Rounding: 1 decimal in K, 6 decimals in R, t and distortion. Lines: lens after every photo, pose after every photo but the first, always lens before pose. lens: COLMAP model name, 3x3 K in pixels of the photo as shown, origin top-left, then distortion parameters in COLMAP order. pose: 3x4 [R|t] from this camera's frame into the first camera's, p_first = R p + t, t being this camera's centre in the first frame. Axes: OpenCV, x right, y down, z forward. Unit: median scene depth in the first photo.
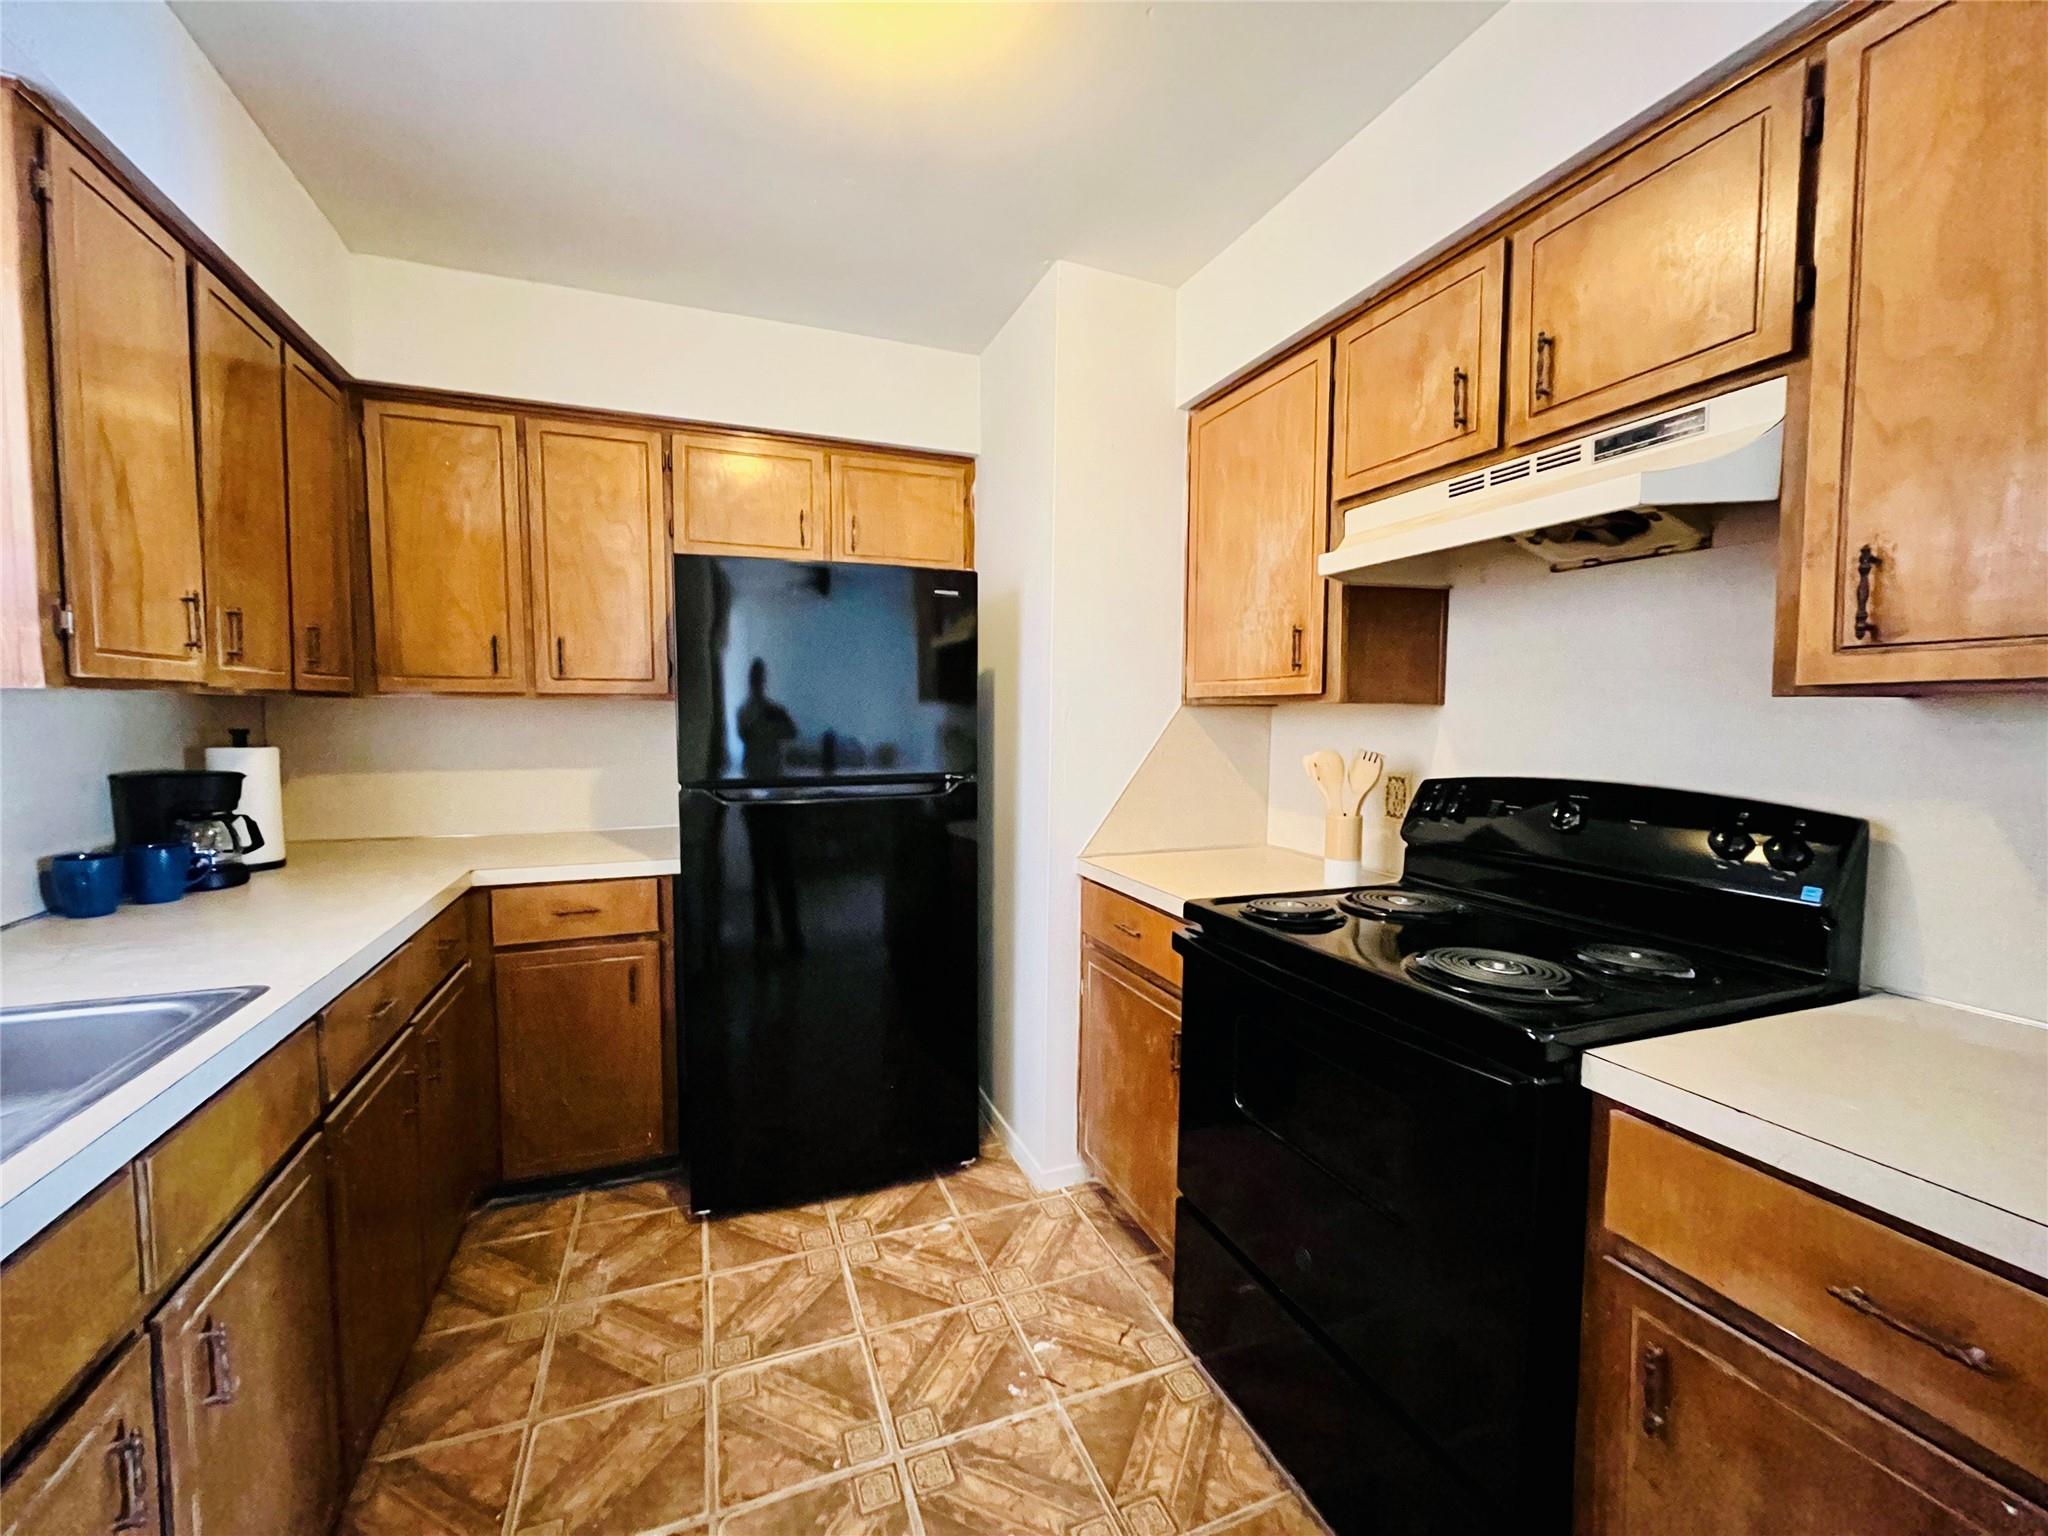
lens RADIAL K [[827.4, 0, 1015.4], [0, 827.4, 768.2], [0, 0, 1]] dist [-0.000253, 0.000466]
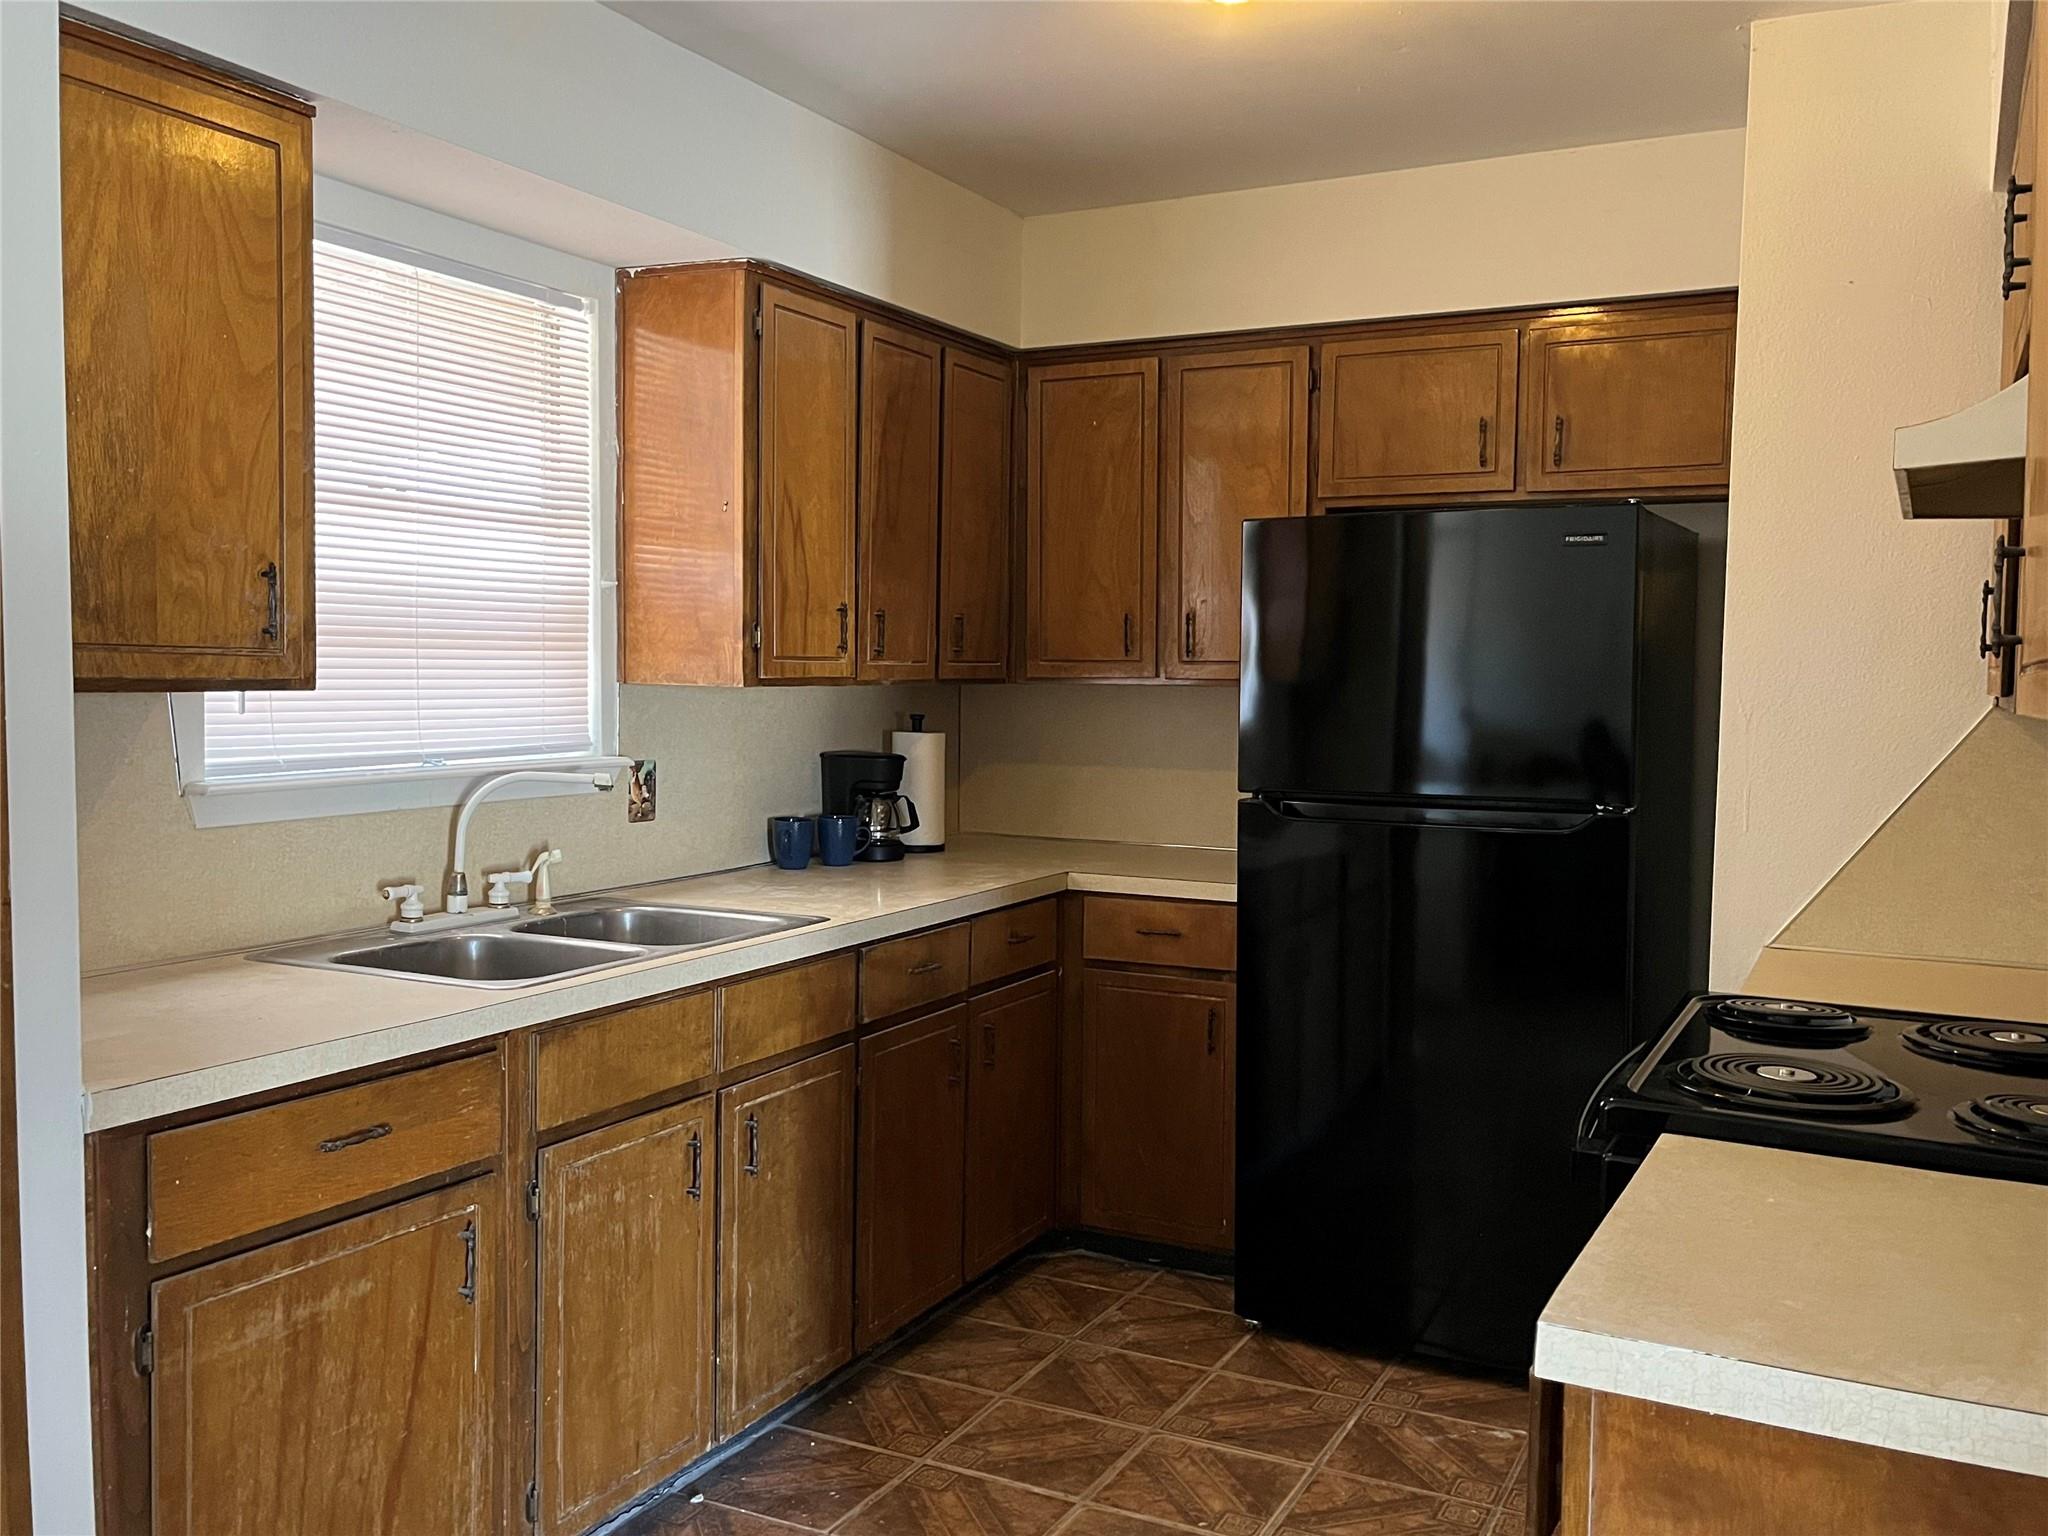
lens RADIAL K [[1770.0, 0, 1024.7], [0, 1770.0, 767.2], [0, 0, 1]] dist [0.080991, -0.007500]
pose [[0.670428, 0.044202, -0.740657, 0.841246], [-0.056528, 0.998366, 0.008414, -0.008205], [0.739819, 0.036227, 0.671830, -0.403410]]
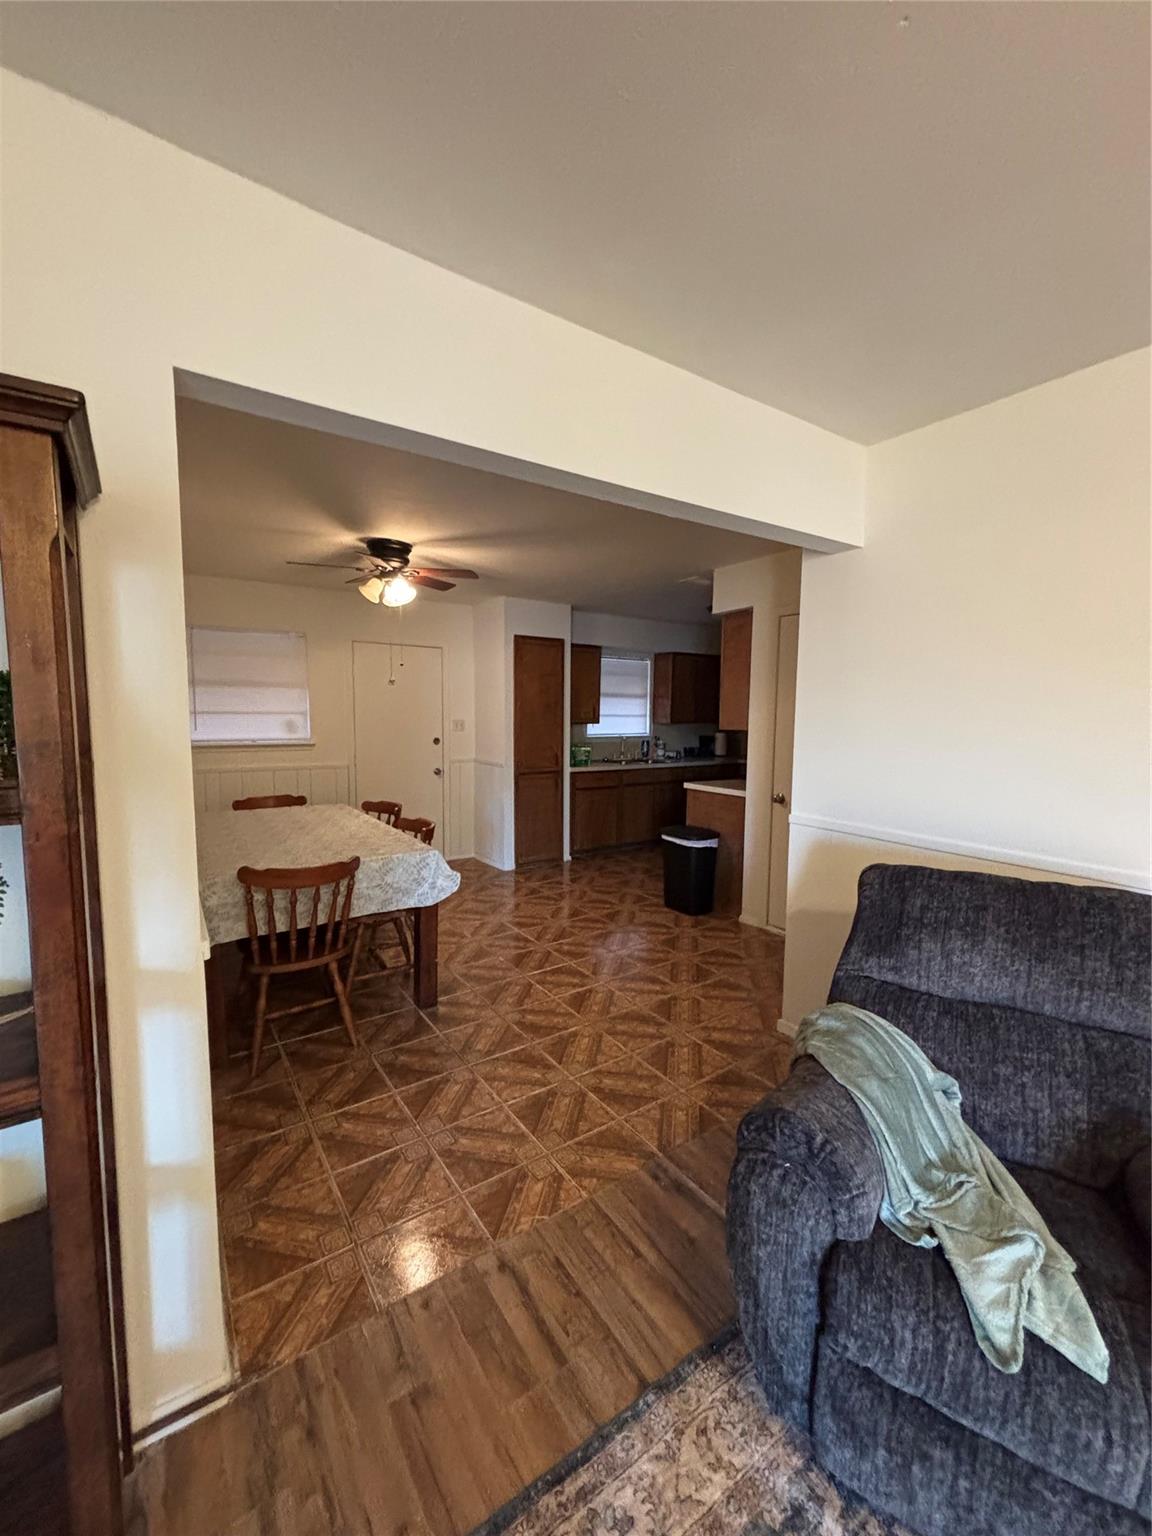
lens RADIAL K [[621.0, 0, 576.5], [0, 621.0, 768.0], [0, 0, 1]] dist [0.000007, 0.000000]
pose [[0.233391, 0.089717, -0.968235, 2.804768], [-0.070173, 0.994692, 0.075253, -0.030452], [0.969848, 0.050381, 0.238448, -0.818456]]
